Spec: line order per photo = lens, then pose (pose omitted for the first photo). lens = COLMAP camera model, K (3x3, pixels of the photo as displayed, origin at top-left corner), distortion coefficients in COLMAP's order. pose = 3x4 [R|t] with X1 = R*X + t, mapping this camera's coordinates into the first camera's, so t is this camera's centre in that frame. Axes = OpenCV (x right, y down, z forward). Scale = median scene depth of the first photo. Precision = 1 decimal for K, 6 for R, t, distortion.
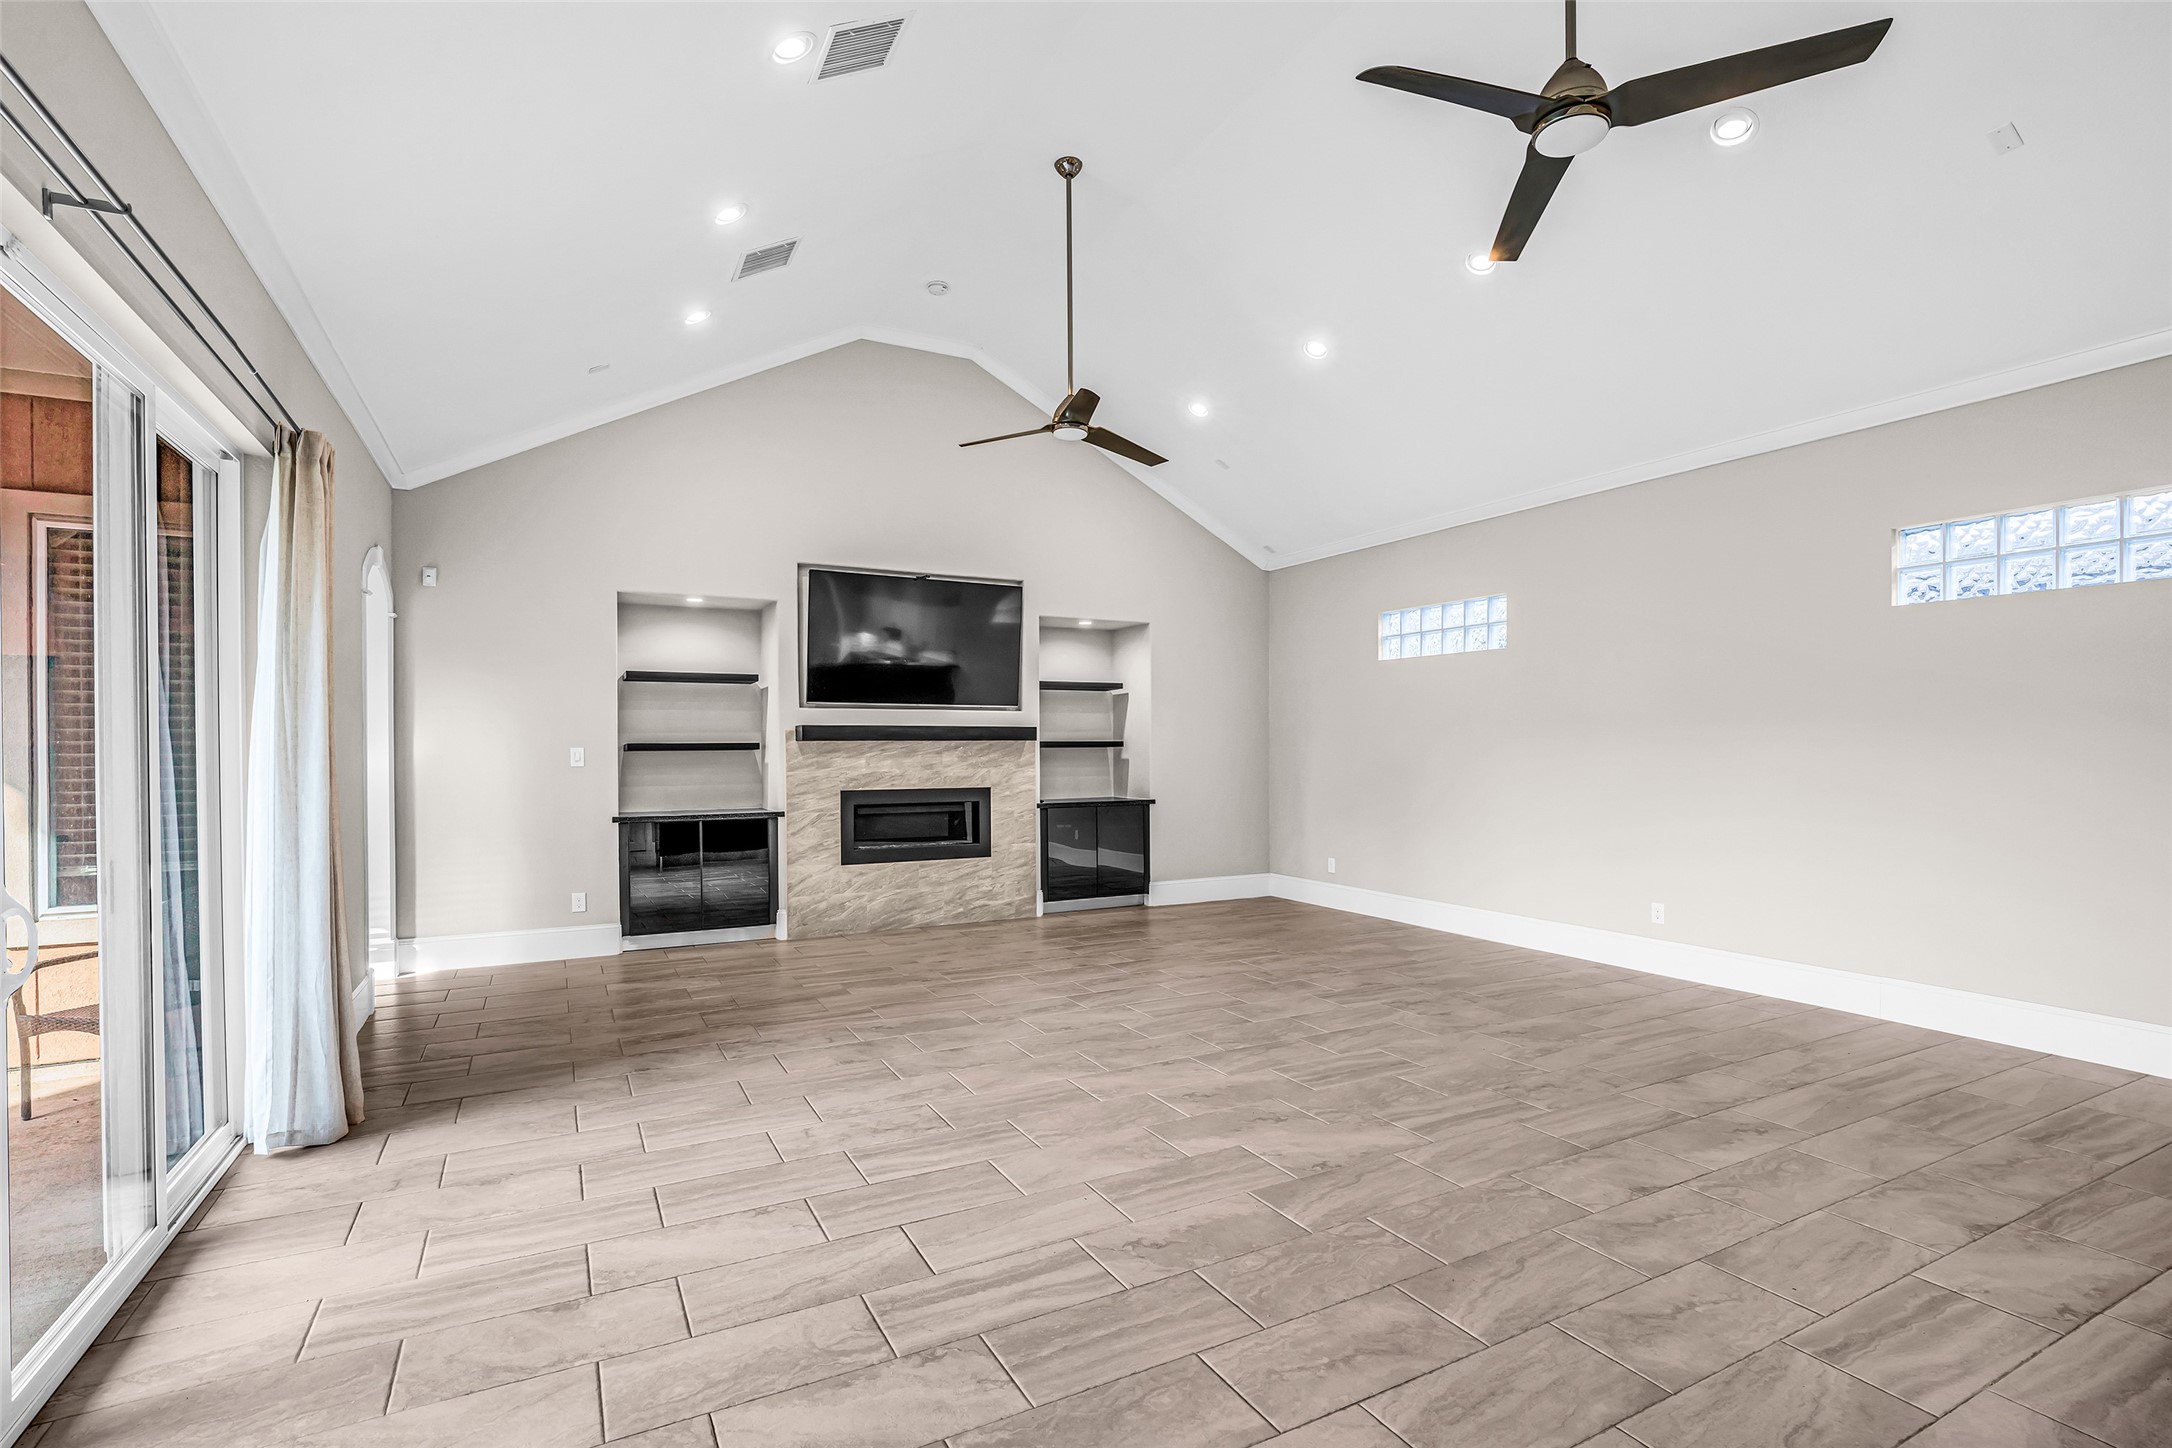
lens RADIAL K [[1006.8, 0, 1070.5], [0, 1006.8, 750.2], [0, 0, 1]] dist [-0.014472, 0.000295]
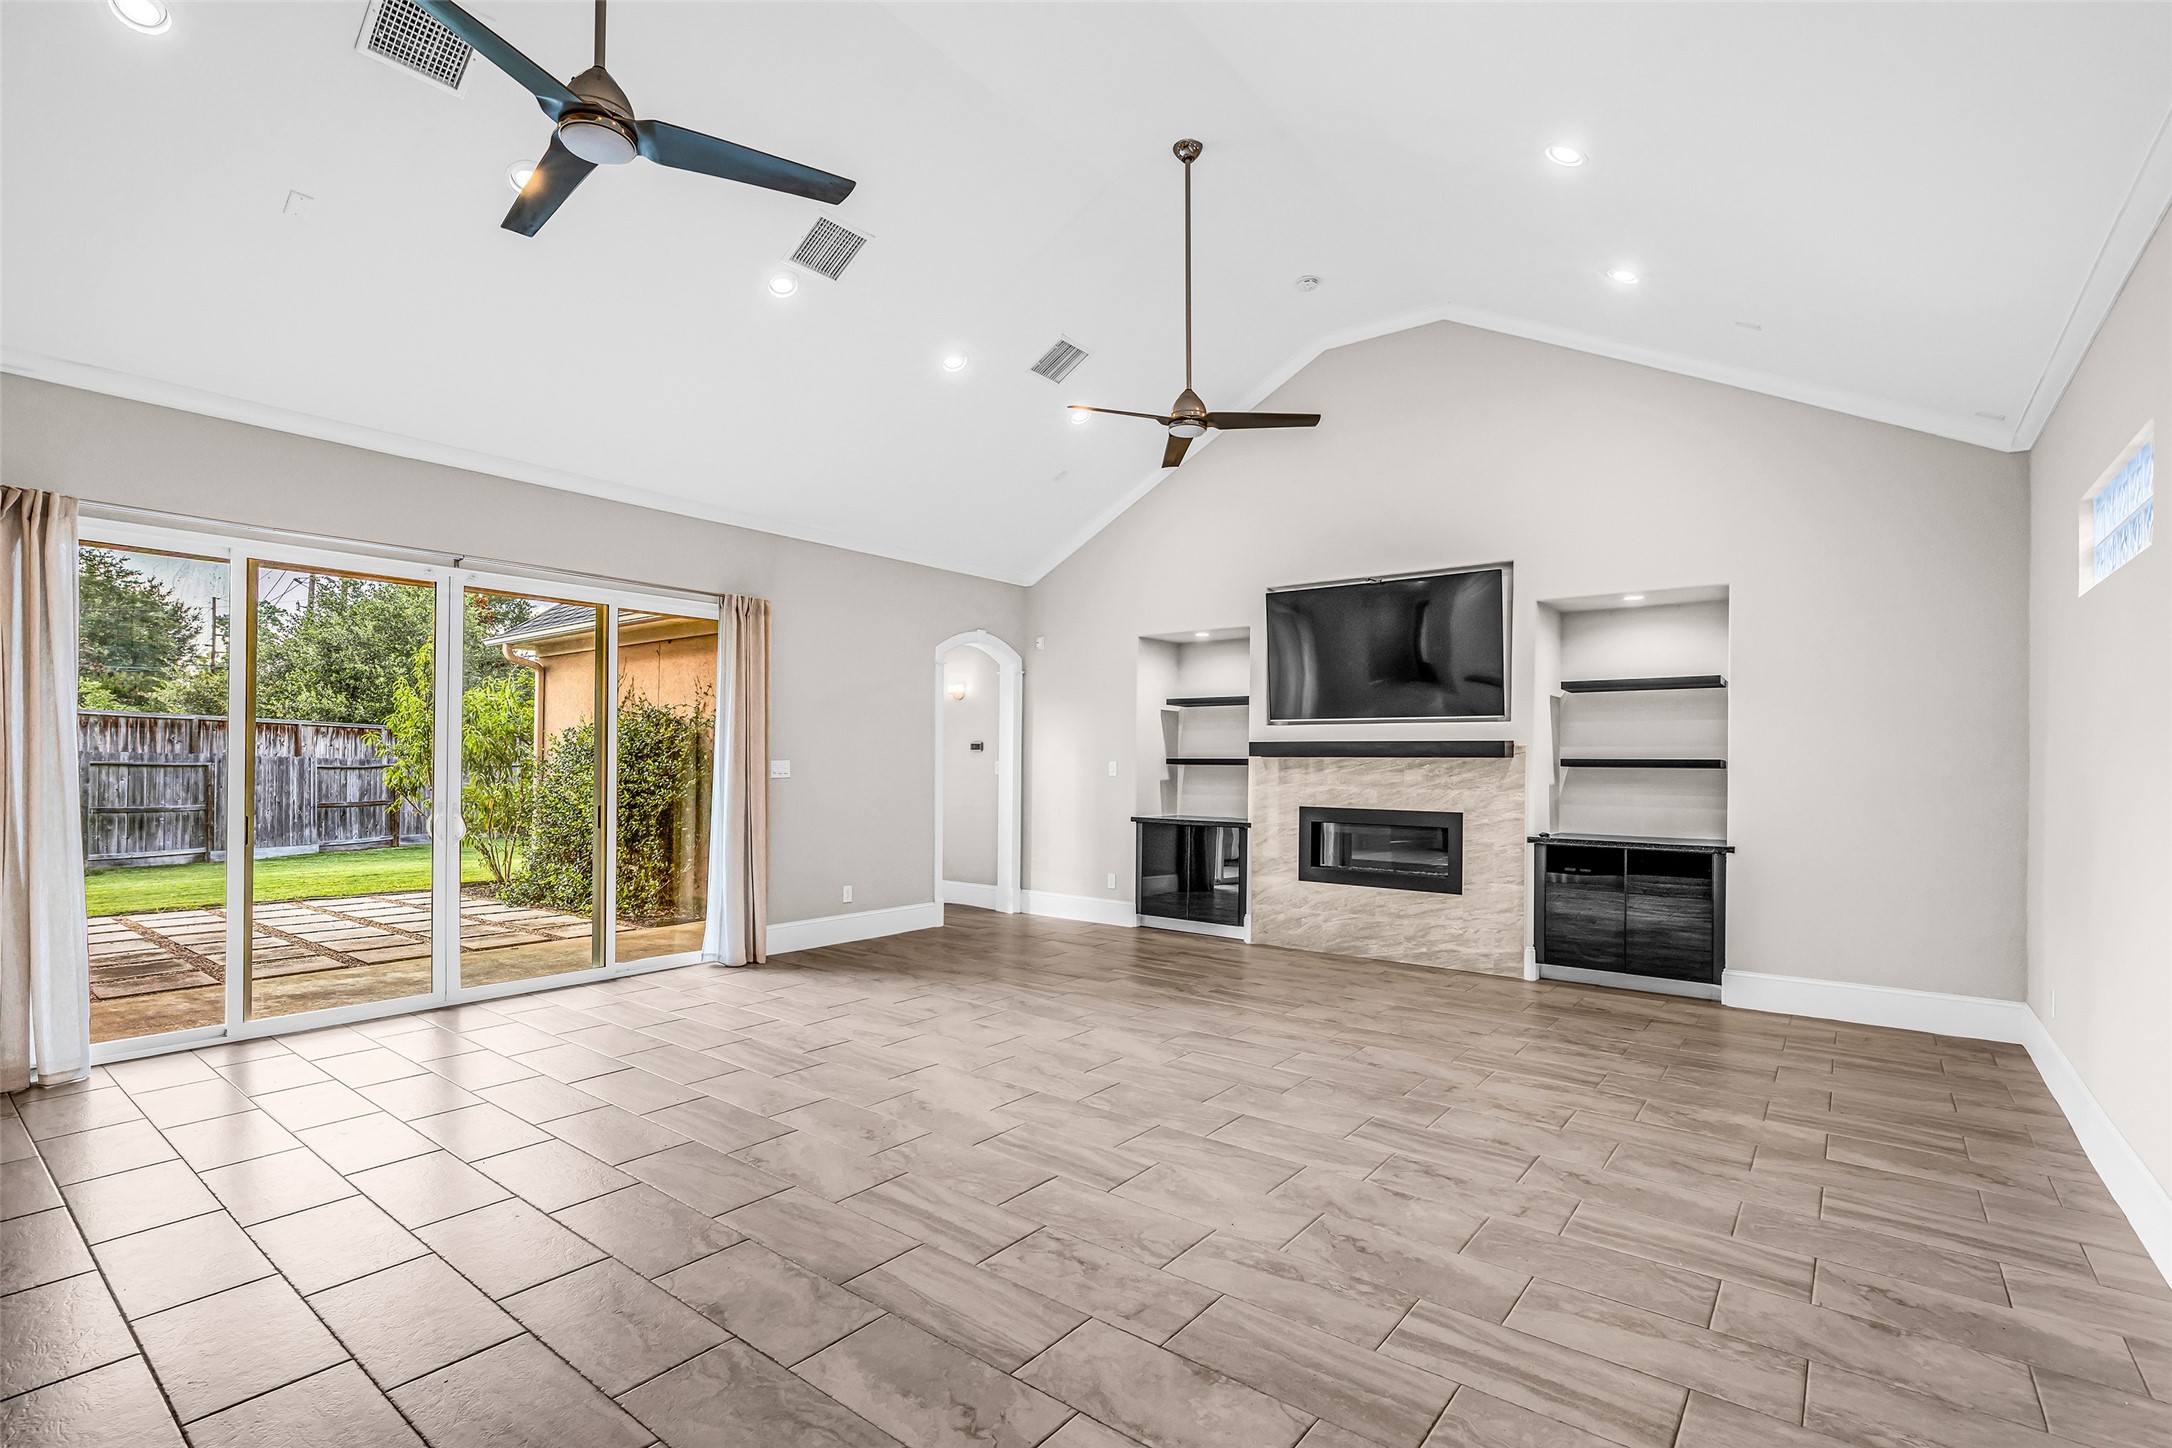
lens RADIAL K [[997.0, 0, 1076.0], [0, 997.0, 749.3], [0, 0, 1]] dist [-0.013939, 0.000975]
pose [[0.409636, -0.003135, -0.912244, 0.631378], [-0.013272, 0.999868, -0.009396, -0.004812], [0.912152, 0.015956, 0.409540, 0.412690]]
